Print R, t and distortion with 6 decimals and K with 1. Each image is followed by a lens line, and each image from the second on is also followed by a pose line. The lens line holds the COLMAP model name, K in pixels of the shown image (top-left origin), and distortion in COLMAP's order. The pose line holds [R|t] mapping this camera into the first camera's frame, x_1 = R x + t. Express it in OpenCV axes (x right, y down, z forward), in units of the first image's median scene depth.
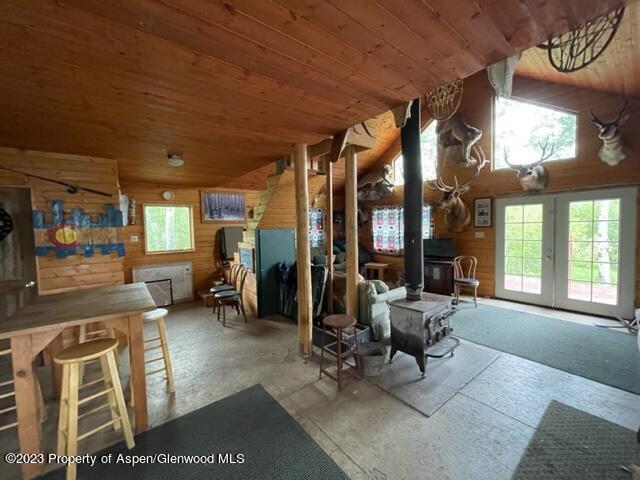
lens RADIAL K [[257.6, 0, 320.8], [0, 257.6, 238.9], [0, 0, 1]] dist [-0.003697, -0.000497]
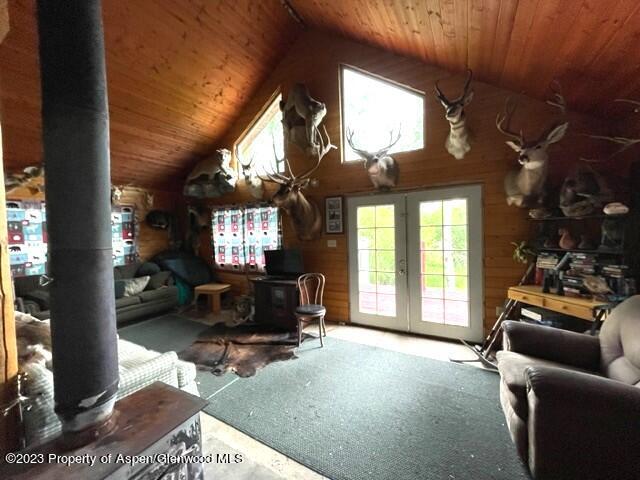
lens RADIAL K [[257.6, 0, 320.5], [0, 257.6, 238.9], [0, 0, 1]] dist [-0.003697, -0.000497]
pose [[0.928296, -0.014440, 0.371561, 0.361691], [0.023752, 0.999508, -0.020497, -0.017965], [-0.371082, 0.027853, 0.928182, 0.352154]]
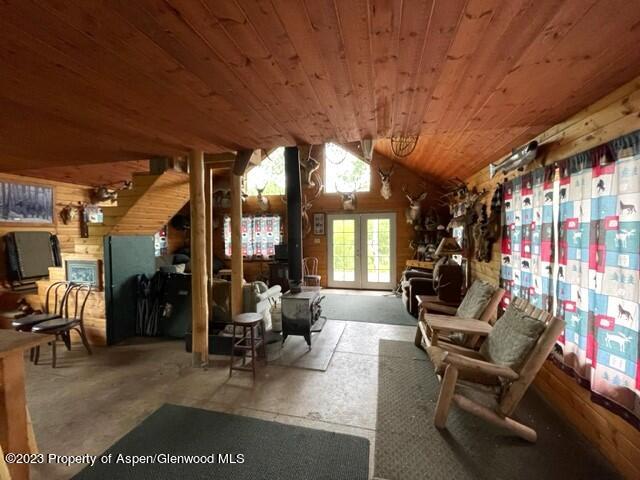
lens RADIAL K [[257.6, 0, 321.5], [0, 257.6, 238.7], [0, 0, 1]] dist [-0.003697, -0.000497]
pose [[0.783262, -0.001012, 0.621691, -0.217445], [0.018601, 0.999589, -0.021808, 0.002225], [-0.621413, 0.028646, 0.782959, -0.047639]]
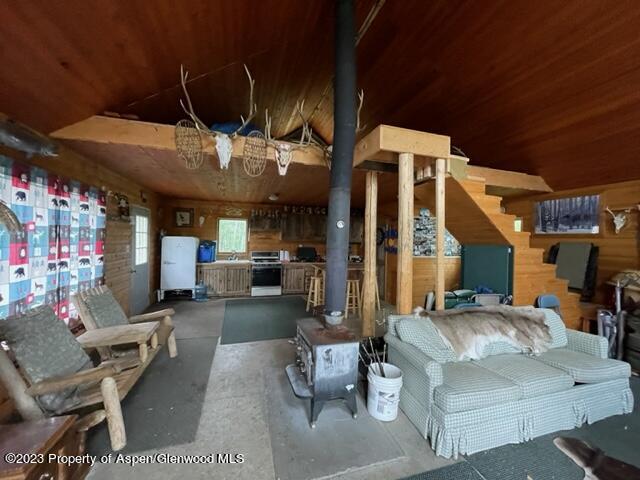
lens RADIAL K [[257.6, 0, 320.5], [0, 257.6, 240.9], [0, 0, 1]] dist [-0.003697, -0.000497]
pose [[-0.358584, 0.027843, -0.933082, 0.778897], [-0.060638, 0.996749, 0.053046, -0.064640], [0.931526, 0.075602, -0.355730, 0.836091]]
